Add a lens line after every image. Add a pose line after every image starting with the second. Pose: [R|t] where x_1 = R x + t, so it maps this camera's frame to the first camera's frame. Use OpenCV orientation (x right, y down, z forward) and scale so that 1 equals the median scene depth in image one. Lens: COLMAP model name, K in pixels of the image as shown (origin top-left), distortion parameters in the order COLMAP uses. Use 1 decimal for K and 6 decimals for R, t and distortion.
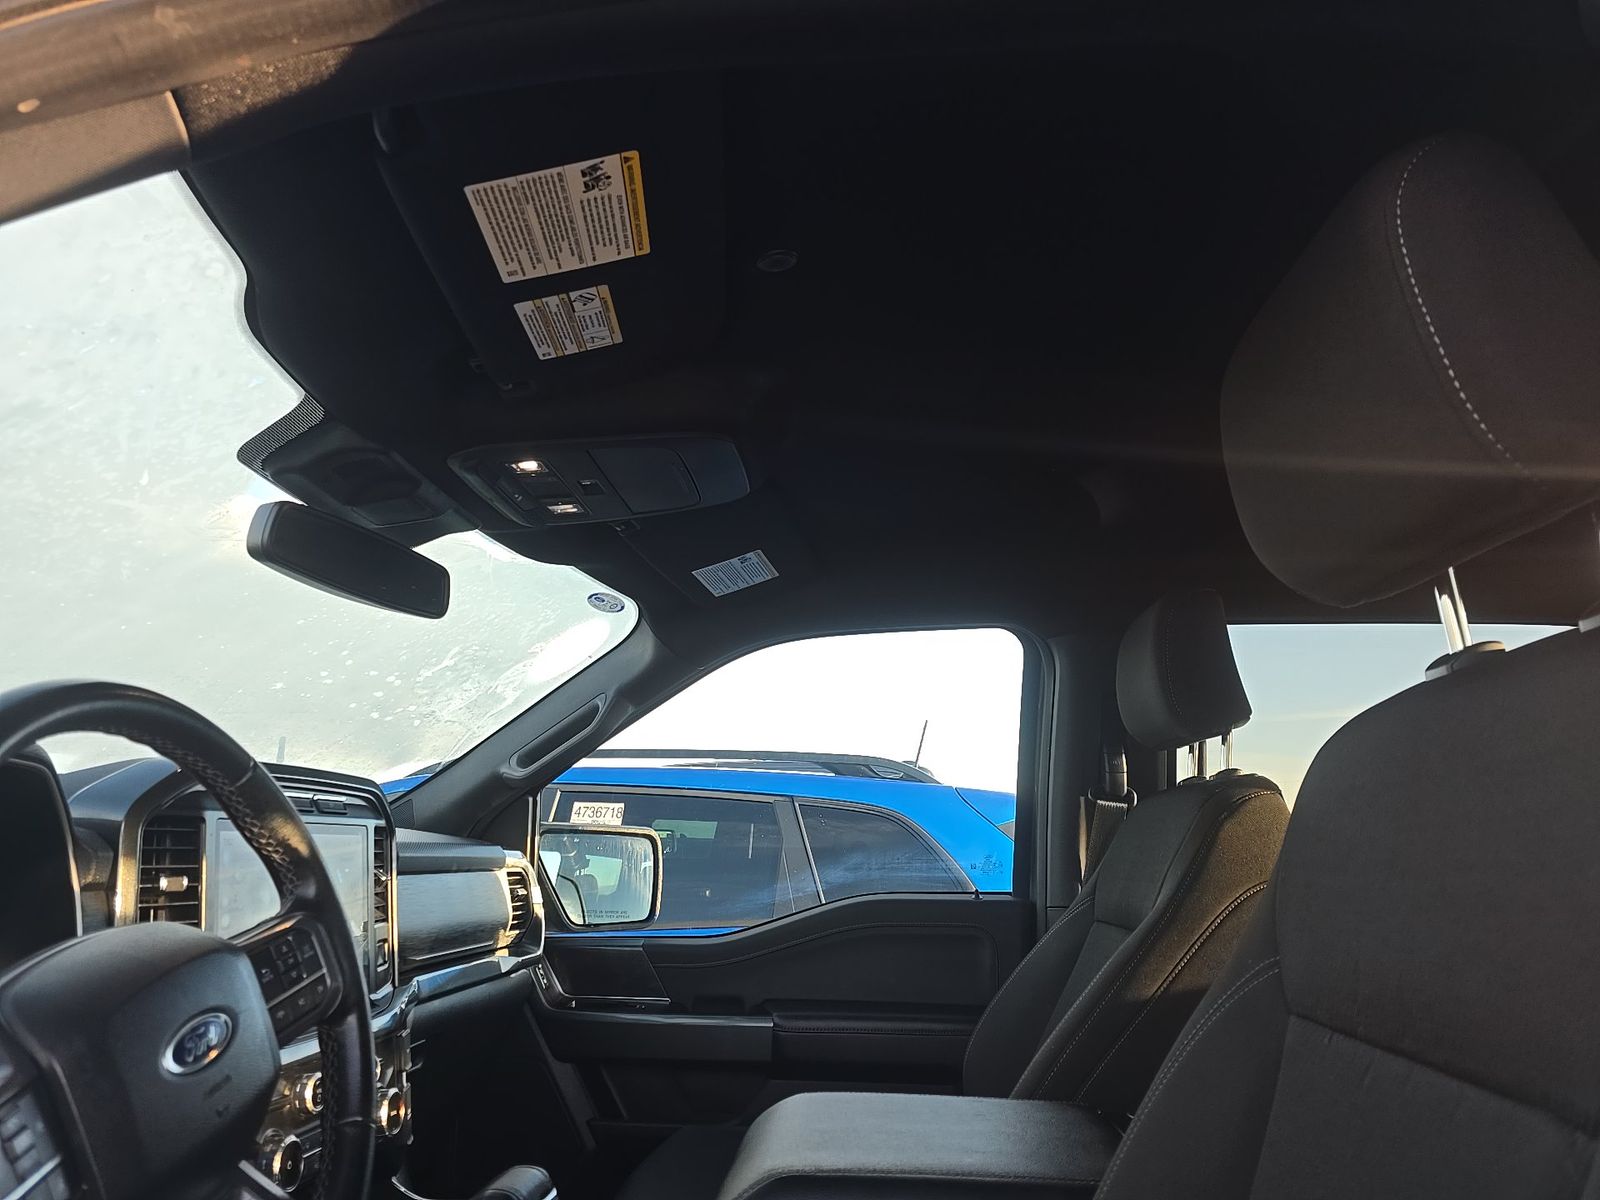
lens RADIAL K [[1062.1, 0, 814.9], [0, 1062.1, 602.3], [0, 0, 1]] dist [0.057516, -0.002822]
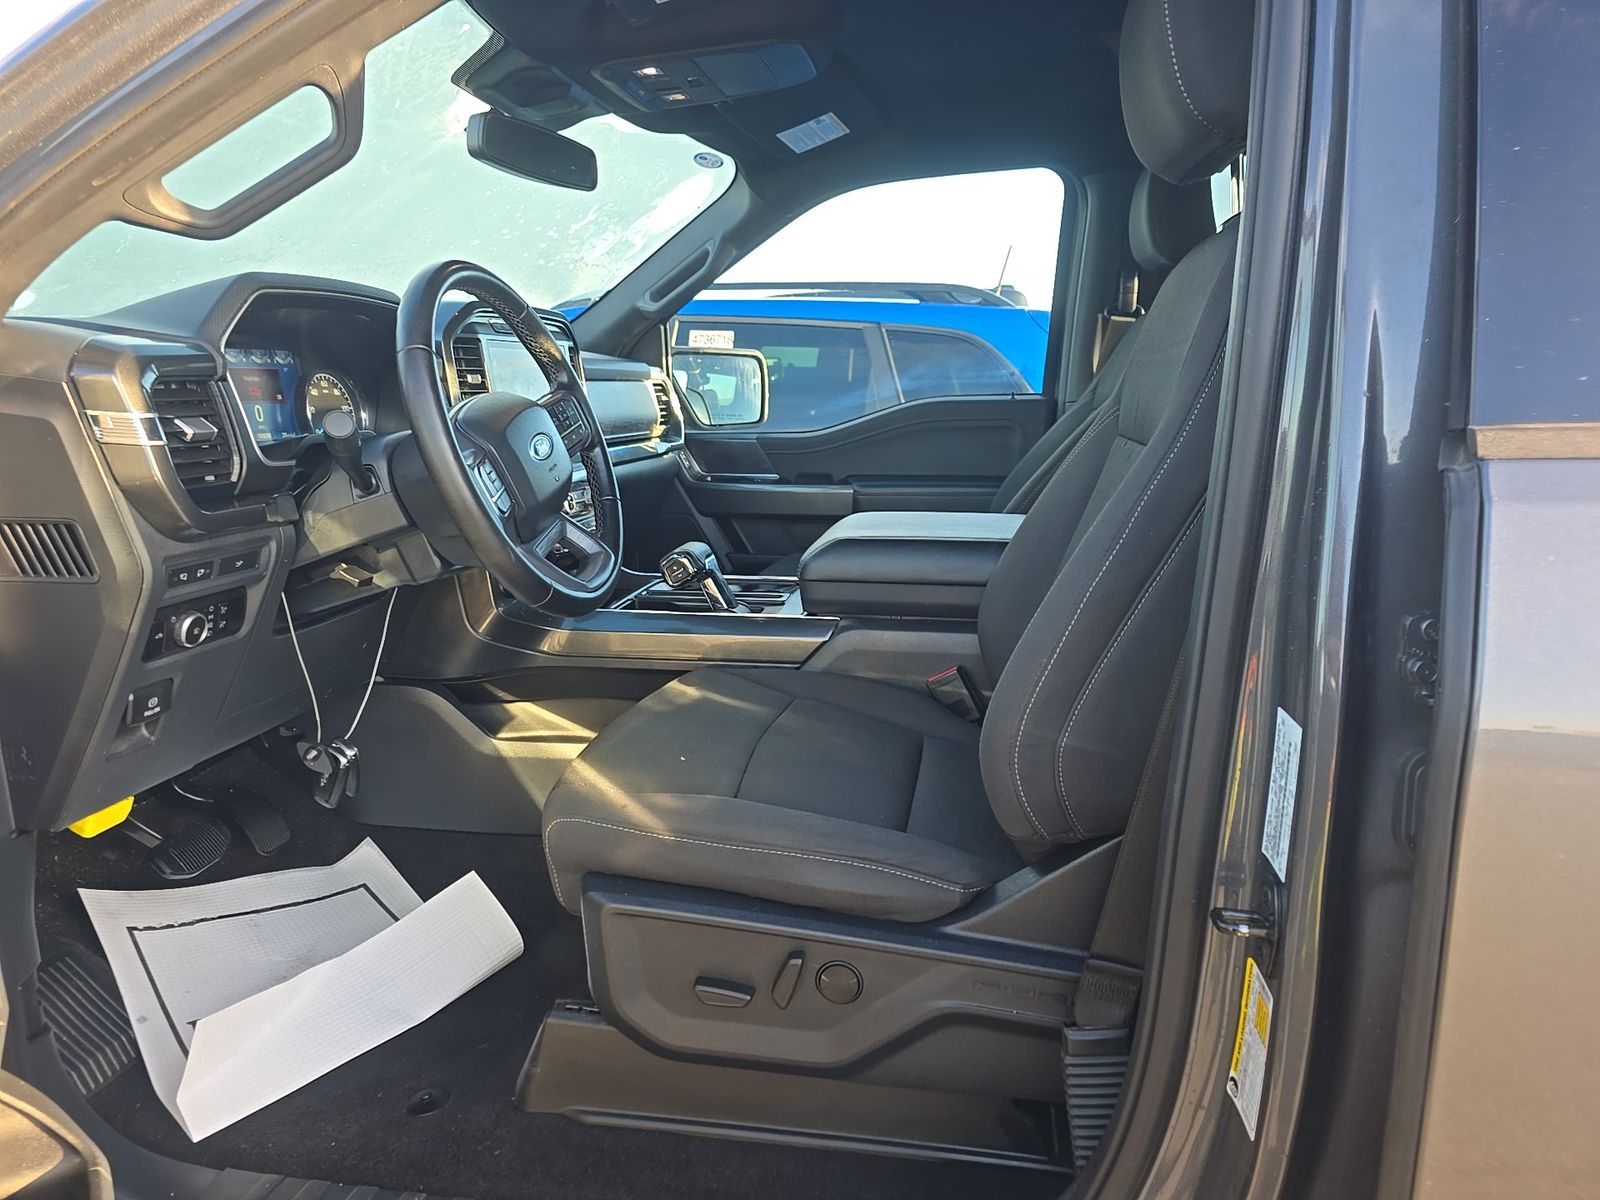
lens RADIAL K [[1074.5, 0, 800.0], [0, 1074.5, 600.0], [0, 0, 1]] dist [0.061829, -0.063857]
pose [[0.993514, 0.006119, -0.113544, 0.052438], [0.041875, 0.908682, 0.415384, -0.055916], [0.105717, -0.417444, 0.902532, -0.325870]]
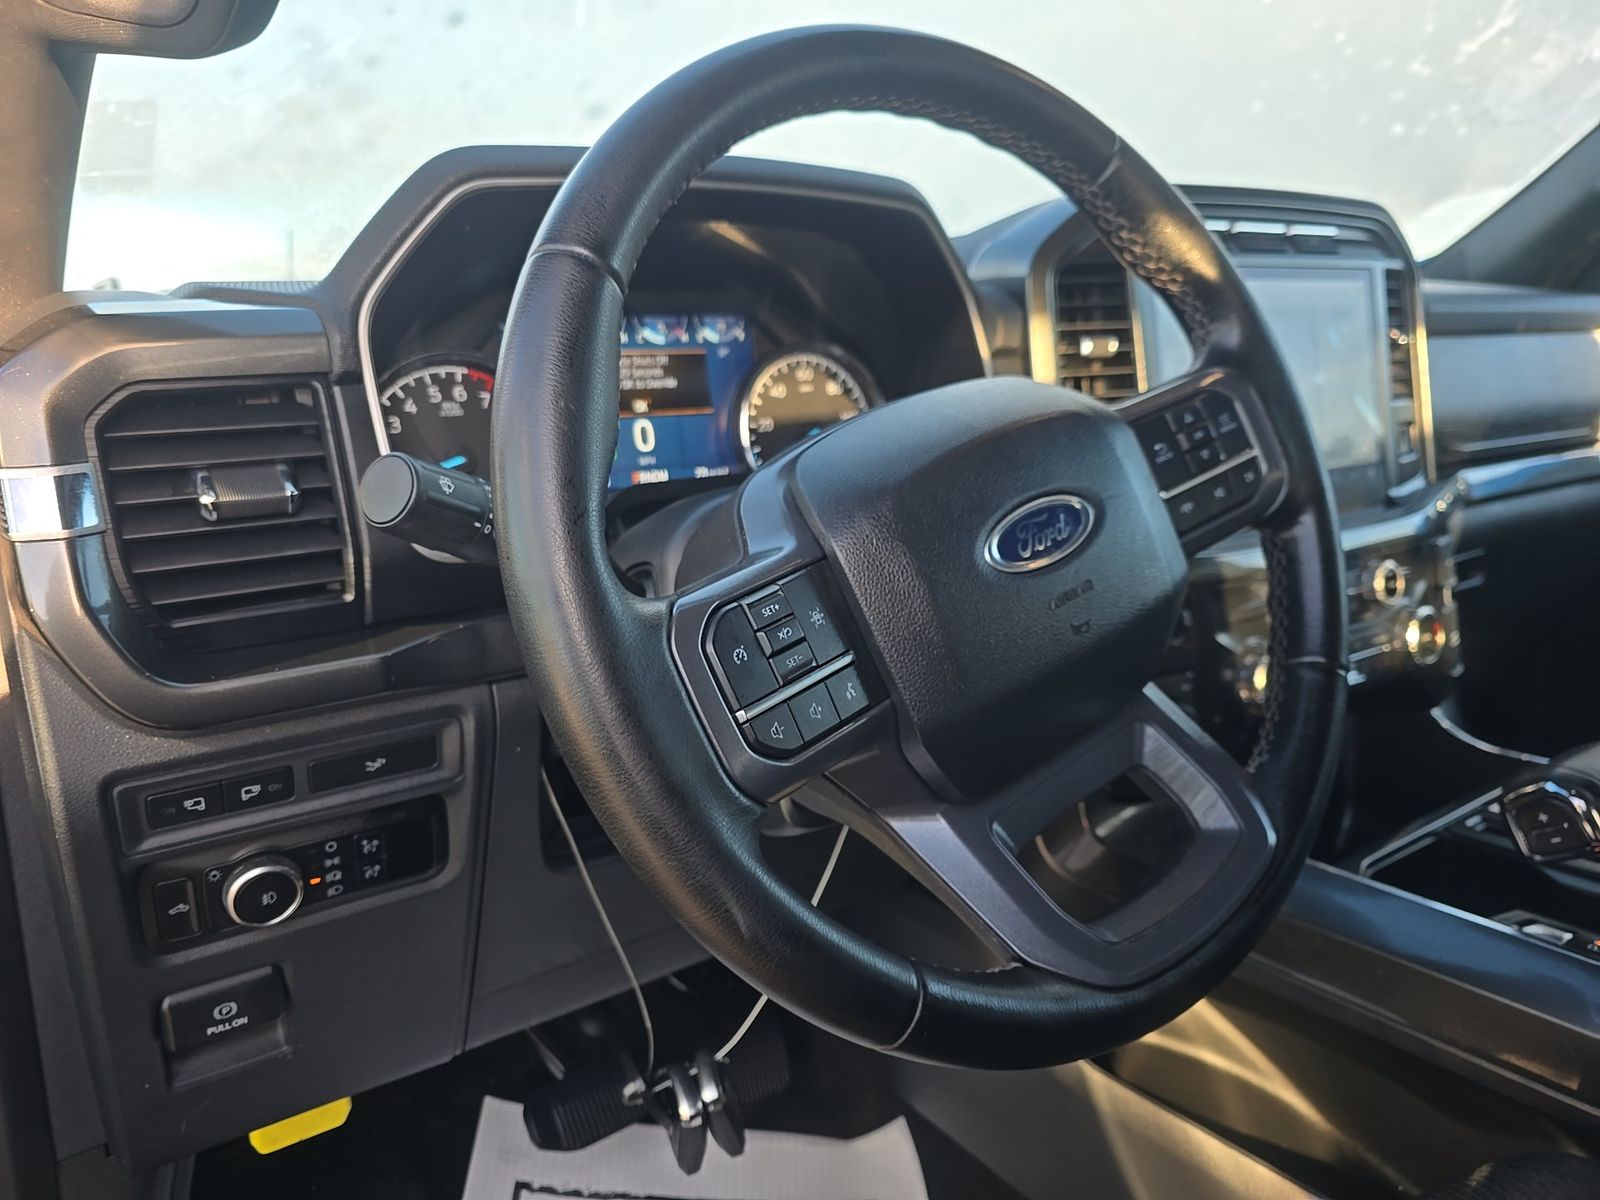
lens RADIAL K [[1074.5, 0, 800.0], [0, 1074.5, 600.0], [0, 0, 1]] dist [0.061829, -0.063857]
pose [[0.610451, 0.117901, -0.783229, -0.042430], [0.235230, 0.917257, 0.321415, 0.066812], [0.756317, -0.380447, 0.532207, 0.185024]]
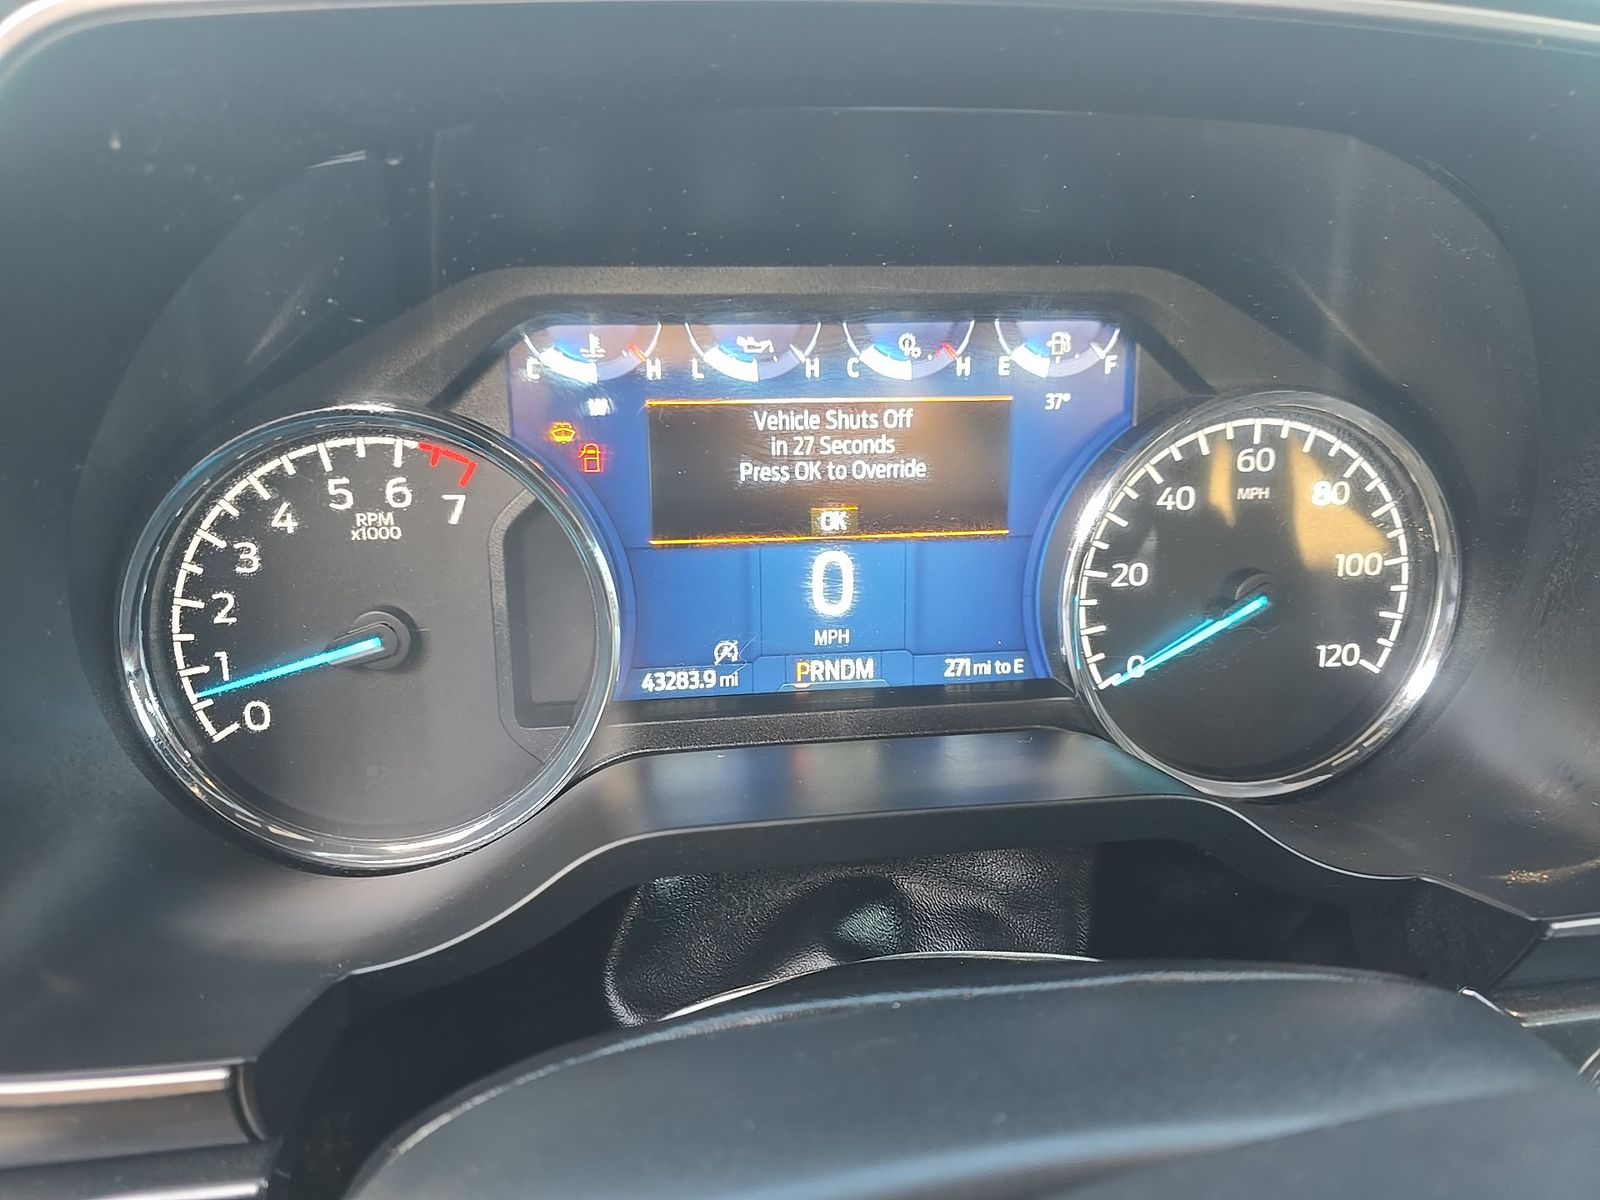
lens RADIAL K [[1074.5, 0, 800.0], [0, 1074.5, 600.0], [0, 0, 1]] dist [0.061829, -0.063857]
pose [[0.195664, 0.278170, -0.940392, -0.237669], [0.225863, 0.920365, 0.319241, 0.069105], [0.954307, -0.274864, 0.117254, 0.359379]]
